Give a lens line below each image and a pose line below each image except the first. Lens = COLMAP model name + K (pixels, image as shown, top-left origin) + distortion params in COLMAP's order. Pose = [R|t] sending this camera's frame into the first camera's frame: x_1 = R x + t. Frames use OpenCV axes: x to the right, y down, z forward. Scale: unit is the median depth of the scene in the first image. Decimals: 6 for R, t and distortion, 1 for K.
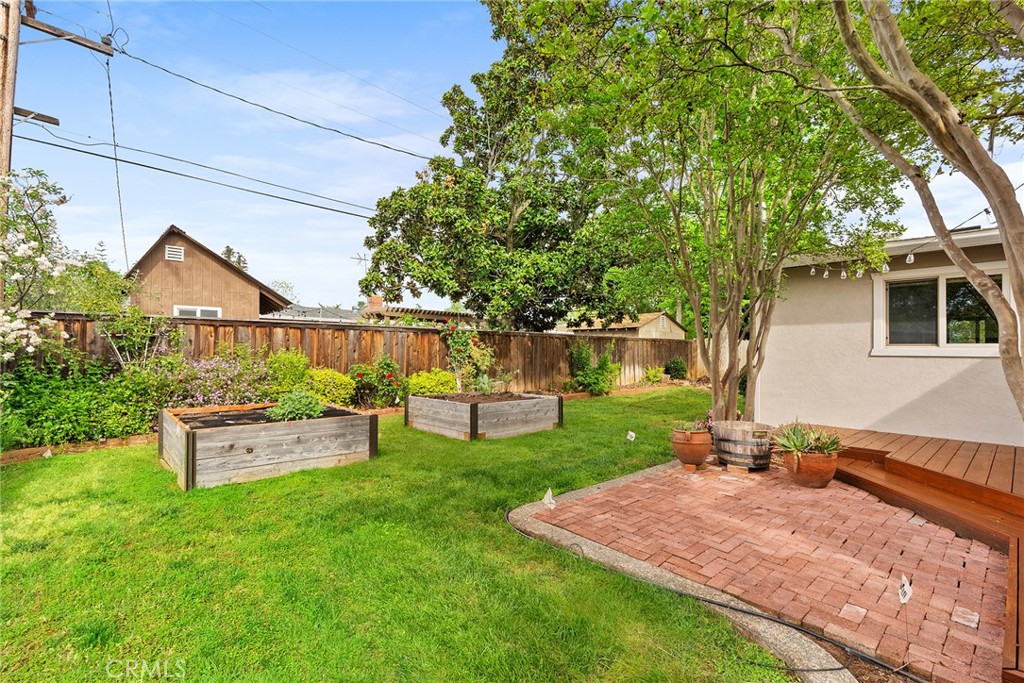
lens RADIAL K [[471.8, 0, 512.0], [0, 471.8, 341.5], [0, 0, 1]] dist [0.000206, 0.000085]
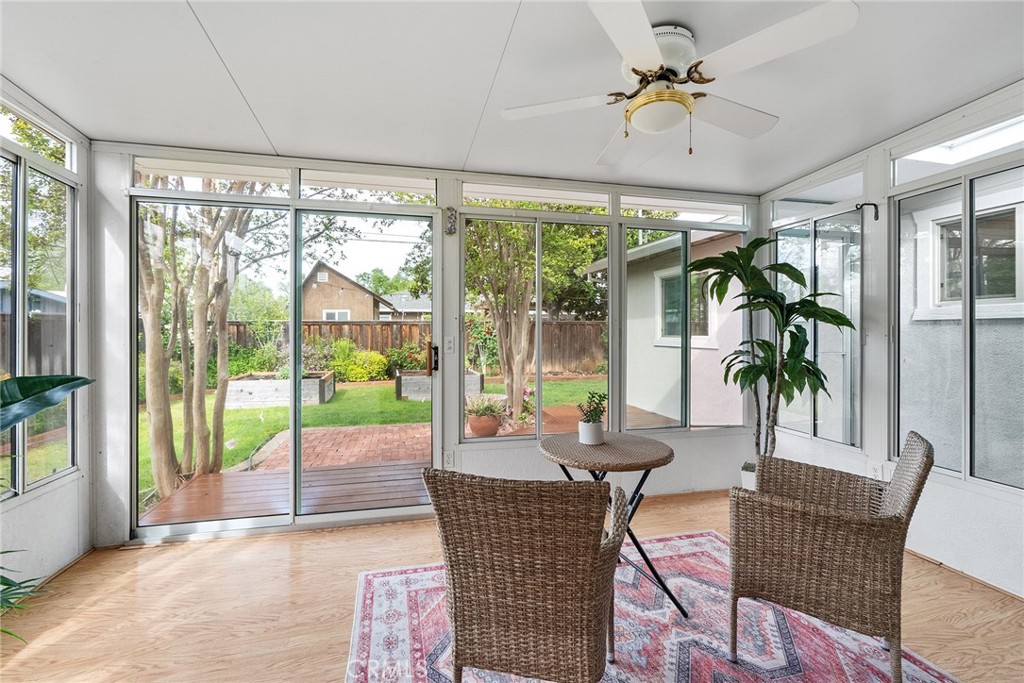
lens RADIAL K [[465.1, 0, 512.0], [0, 465.1, 341.5], [0, 0, 1]] dist [0.000808, 0.000030]
pose [[0.877440, 0.003225, -0.479676, 0.996692], [0.017341, 0.999111, 0.038437, -0.032506], [0.479373, -0.042044, 0.876603, -0.136177]]
